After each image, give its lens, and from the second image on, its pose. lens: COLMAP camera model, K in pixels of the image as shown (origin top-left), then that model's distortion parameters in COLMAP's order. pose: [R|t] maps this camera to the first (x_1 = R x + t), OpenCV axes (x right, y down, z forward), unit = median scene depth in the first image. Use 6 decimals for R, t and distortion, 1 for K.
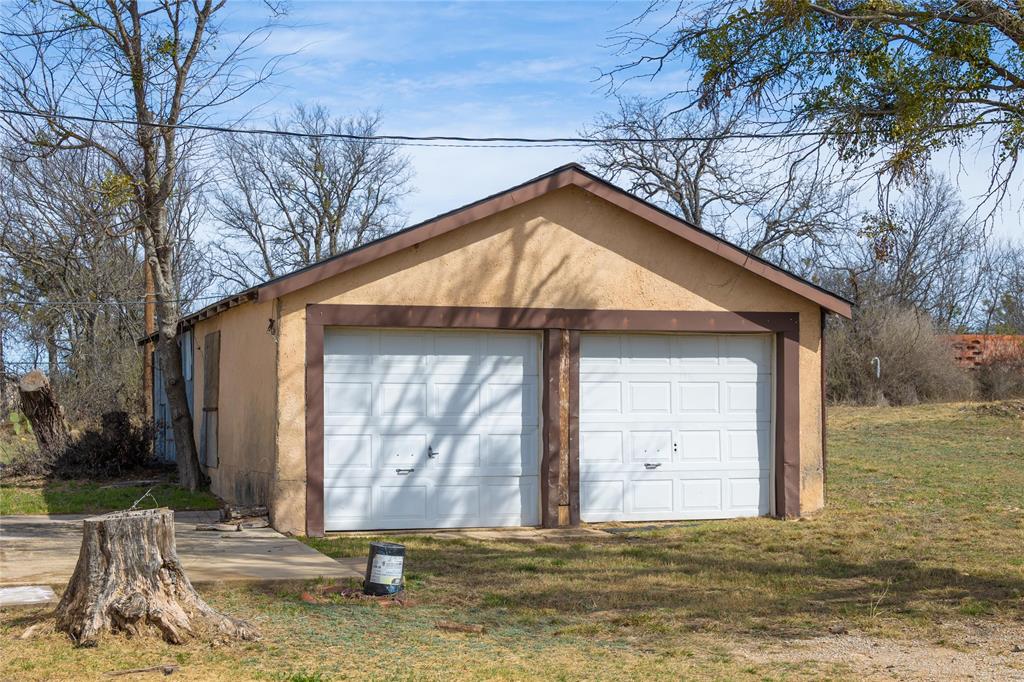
lens RADIAL K [[1728.4, 0, 511.6], [0, 1728.4, 349.6], [0, 0, 1]] dist [-0.014125, 0.000000]
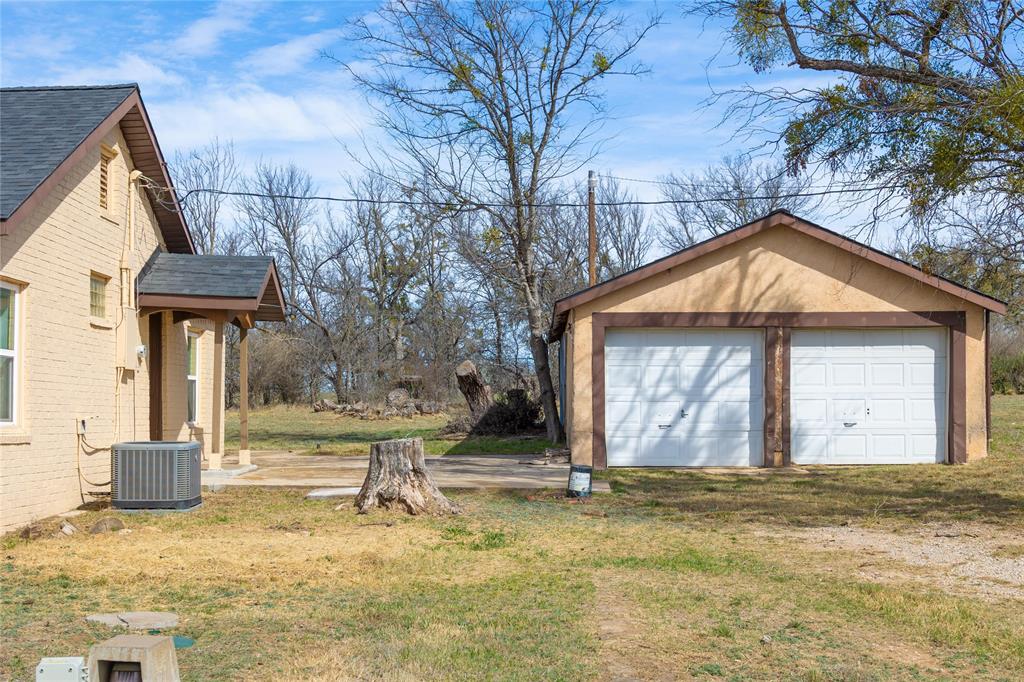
lens RADIAL K [[1450.0, 0, 512.2], [0, 1450.0, 334.2], [0, 0, 1]] dist [0.014284, 0.000000]
pose [[0.943693, -0.015758, -0.330446, 0.216660], [0.012521, 0.999851, -0.011922, 0.005783], [0.330585, 0.007113, 0.943750, -0.187476]]
